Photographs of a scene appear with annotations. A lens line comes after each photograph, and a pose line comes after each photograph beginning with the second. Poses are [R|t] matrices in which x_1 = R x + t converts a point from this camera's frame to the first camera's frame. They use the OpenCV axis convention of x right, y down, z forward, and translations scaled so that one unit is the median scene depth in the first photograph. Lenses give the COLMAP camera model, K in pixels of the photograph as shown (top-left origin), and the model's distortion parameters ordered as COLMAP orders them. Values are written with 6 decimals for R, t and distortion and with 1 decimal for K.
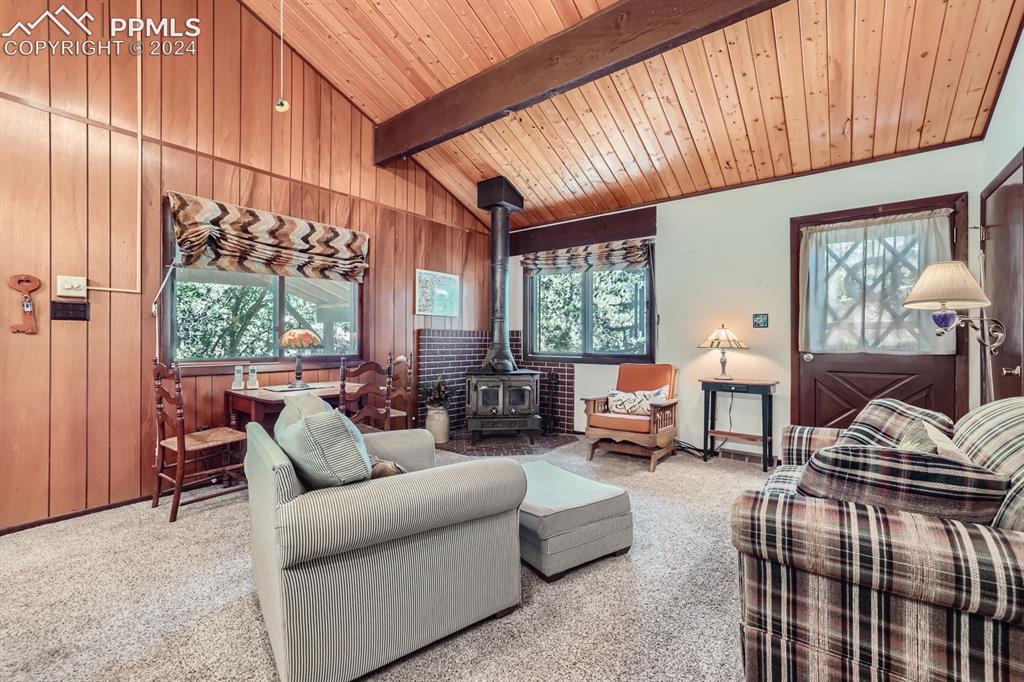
lens RADIAL K [[435.2, 0, 513.2], [0, 435.2, 339.5], [0, 0, 1]] dist [0.000939, 0.000157]
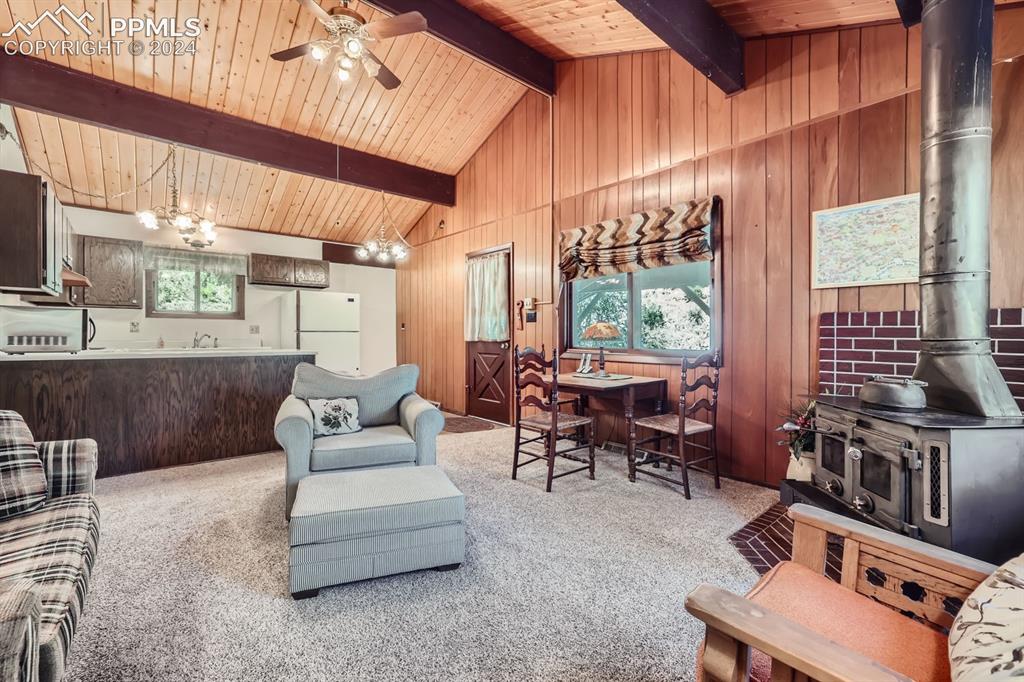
lens RADIAL K [[435.2, 0, 511.4], [0, 435.2, 336.2], [0, 0, 1]] dist [0.000939, 0.000157]
pose [[-0.185006, -0.001364, -0.982736, 0.547201], [-0.004817, 0.999988, -0.000482, 0.010540], [0.982726, 0.004645, -0.185011, 0.888945]]
